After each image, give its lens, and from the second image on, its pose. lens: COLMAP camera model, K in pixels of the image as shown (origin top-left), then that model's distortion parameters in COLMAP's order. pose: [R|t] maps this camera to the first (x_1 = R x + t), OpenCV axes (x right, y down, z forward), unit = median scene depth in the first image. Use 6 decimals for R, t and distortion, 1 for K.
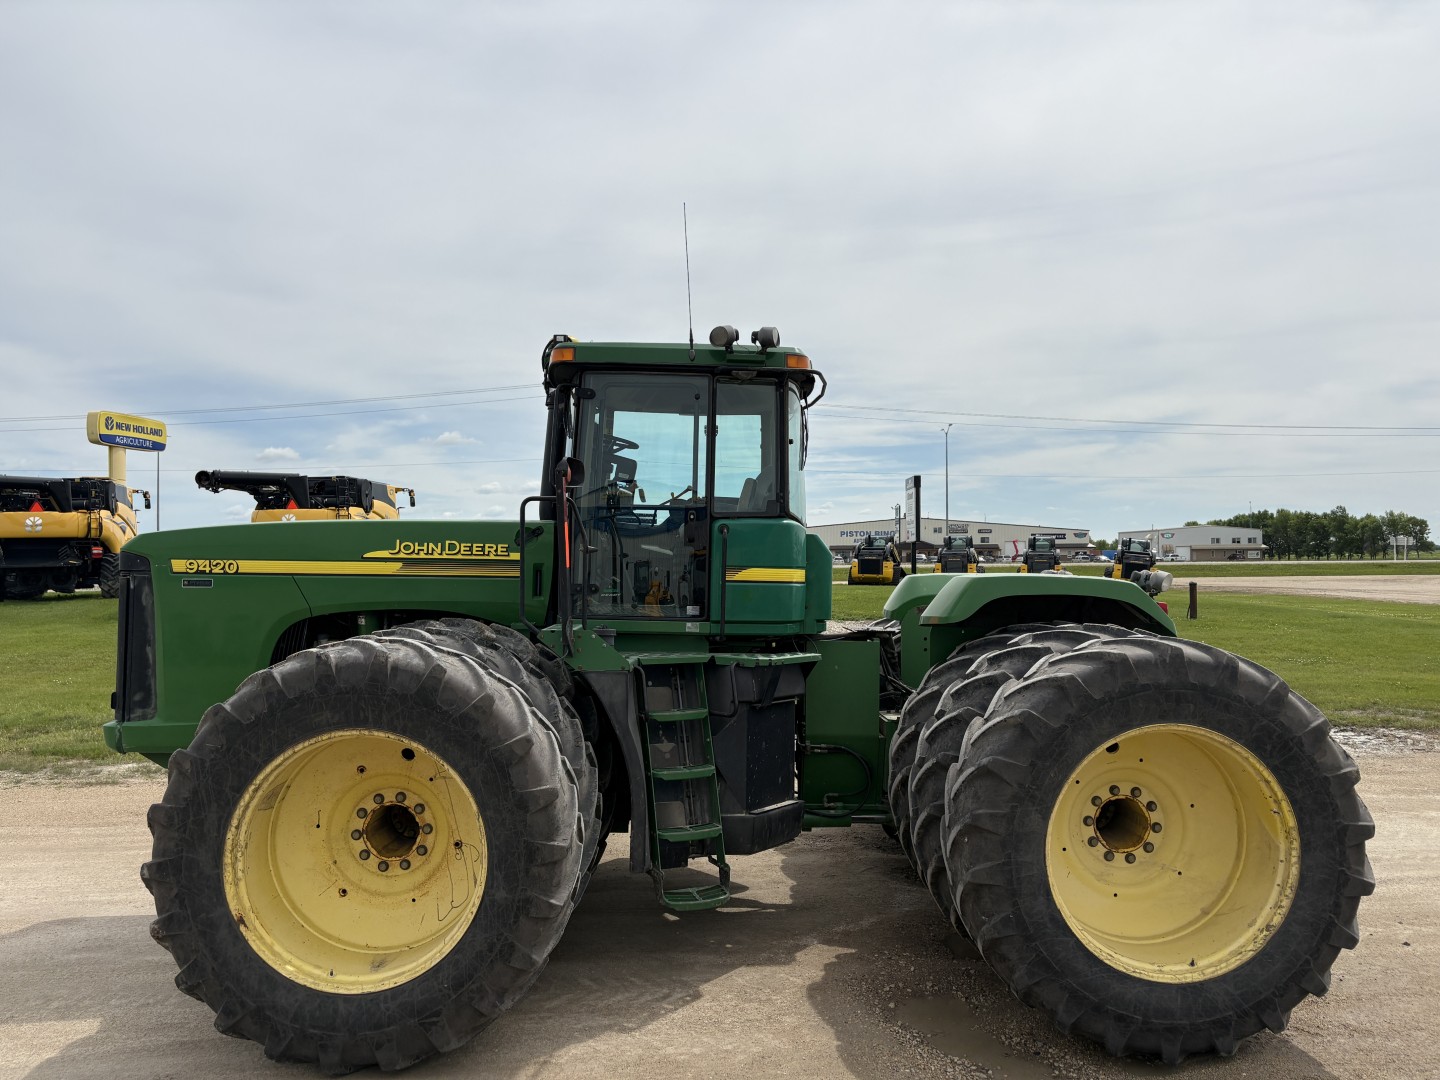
lens RADIAL K [[1083.1, 0, 724.8], [0, 1083.1, 540.6], [0, 0, 1]] dist [0.071856, -0.084241]
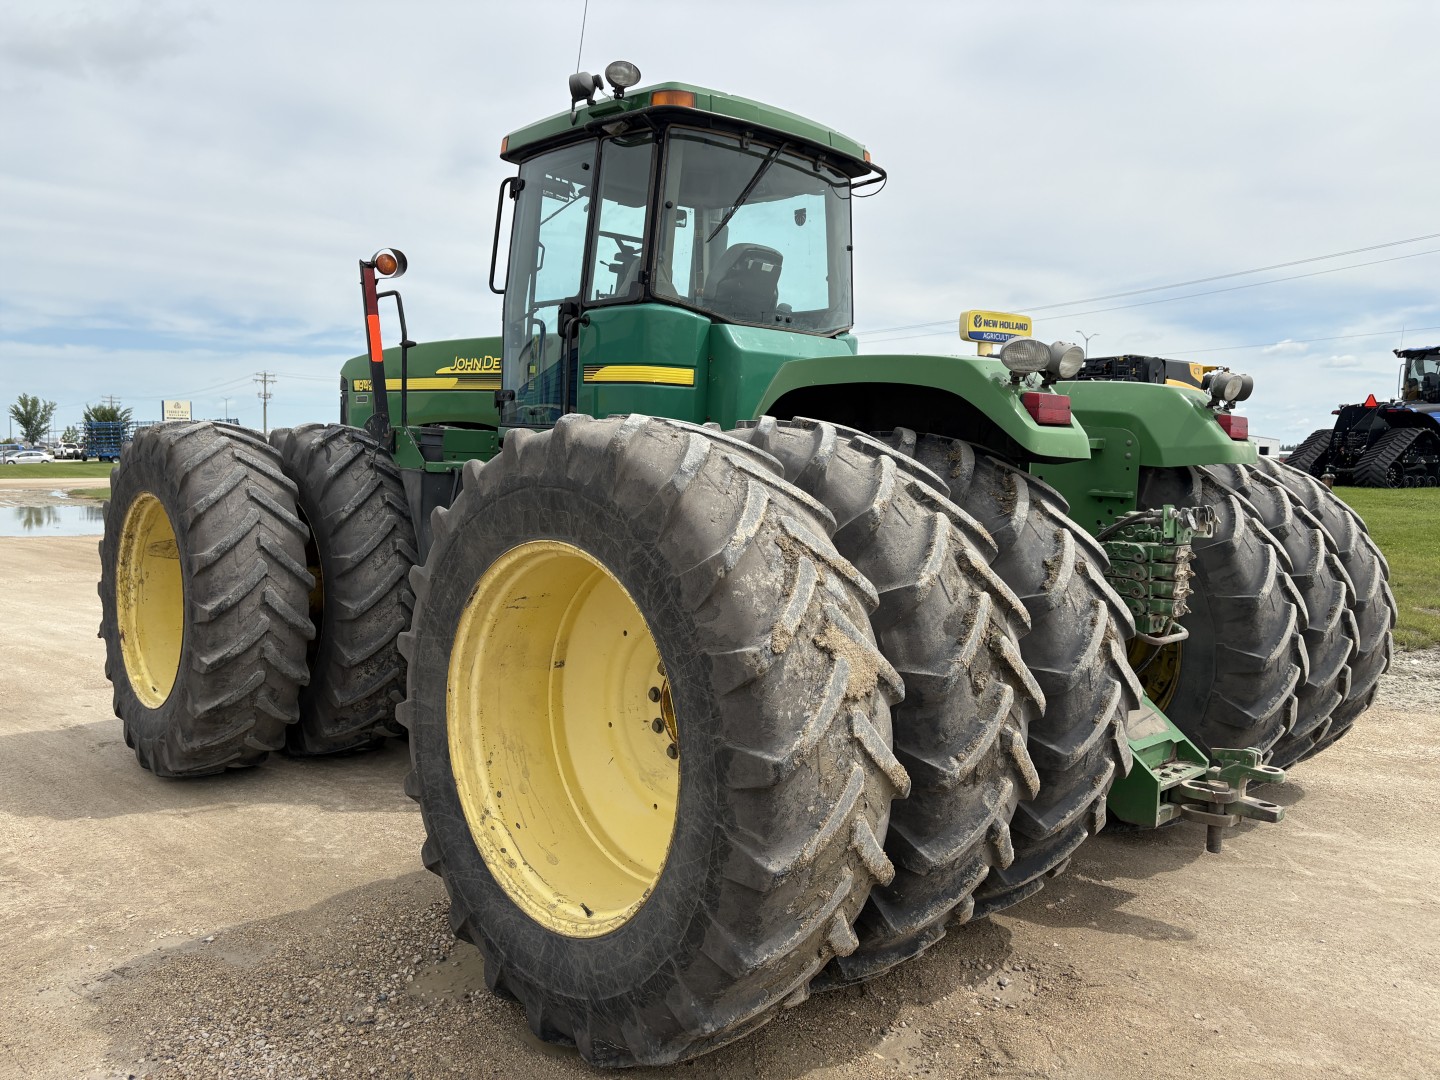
lens RADIAL K [[1083.1, 0, 724.8], [0, 1083.1, 540.6], [0, 0, 1]] dist [0.071856, -0.084241]
pose [[0.675330, 0.073389, -0.733855, 0.944462], [-0.004776, 0.995451, 0.095154, 0.106126], [0.737500, -0.060756, 0.672608, 0.645168]]
